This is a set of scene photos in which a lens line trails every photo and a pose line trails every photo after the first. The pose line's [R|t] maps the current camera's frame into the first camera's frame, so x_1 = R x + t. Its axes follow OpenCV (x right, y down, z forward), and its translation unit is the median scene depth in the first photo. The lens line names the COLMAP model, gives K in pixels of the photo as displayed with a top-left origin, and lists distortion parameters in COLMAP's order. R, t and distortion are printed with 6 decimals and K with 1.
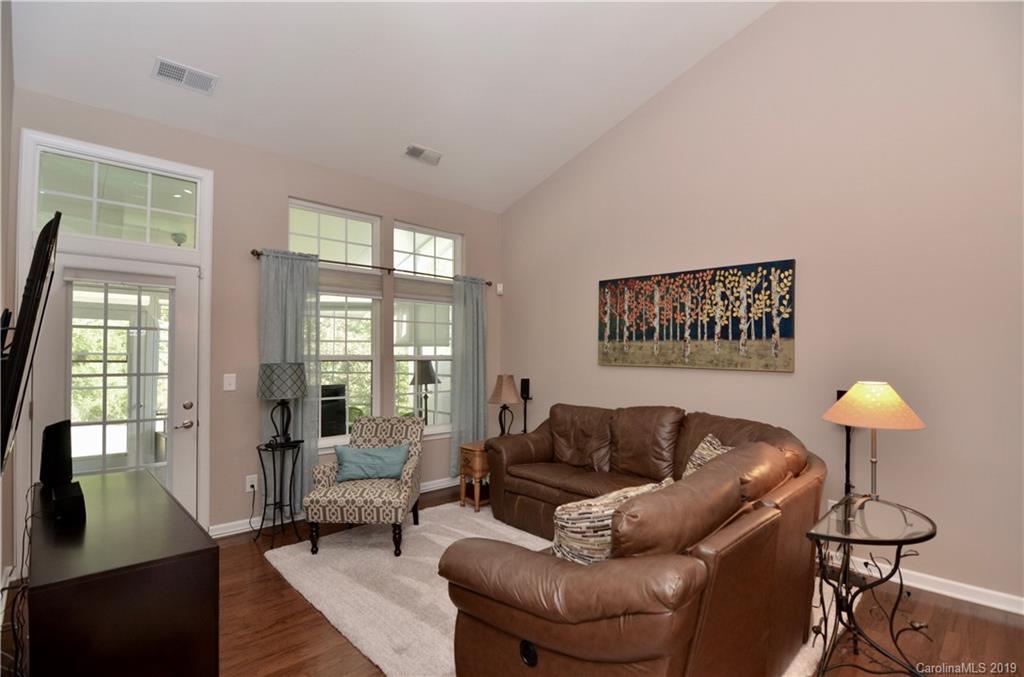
lens RADIAL K [[496.0, 0, 516.1], [0, 496.0, 347.8], [0, 0, 1]] dist [-0.005428, -0.009150]
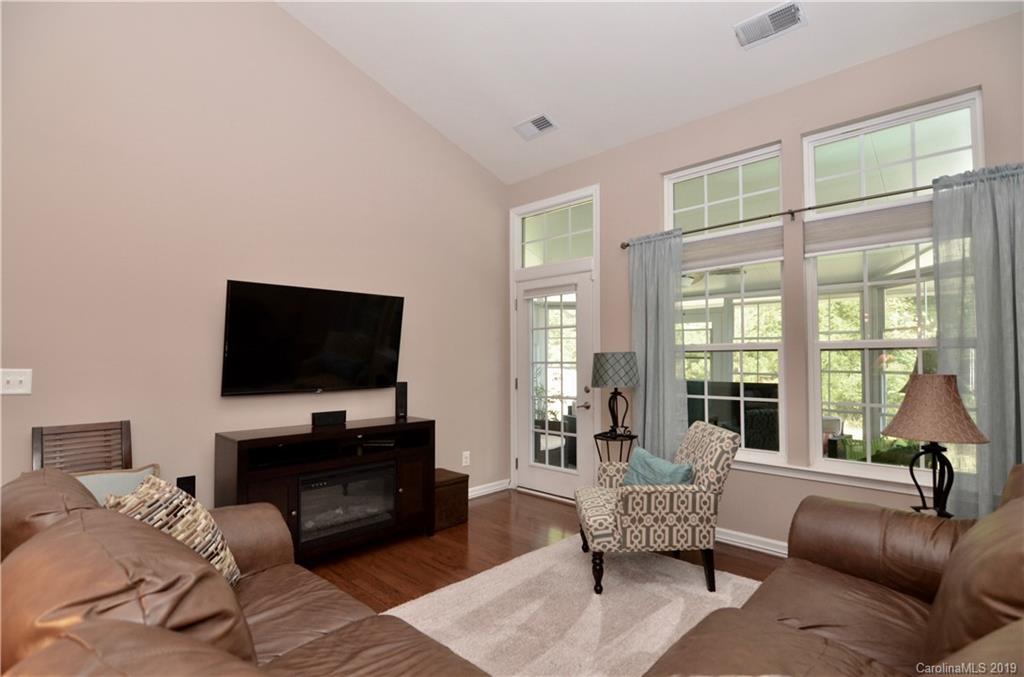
lens RADIAL K [[496.0, 0, 516.1], [0, 496.0, 347.8], [0, 0, 1]] dist [-0.005428, -0.009150]
pose [[0.028451, -0.024963, -0.999283, 0.452611], [0.022384, 0.999453, -0.024330, 0.036171], [0.999345, -0.021676, 0.028994, 0.686610]]
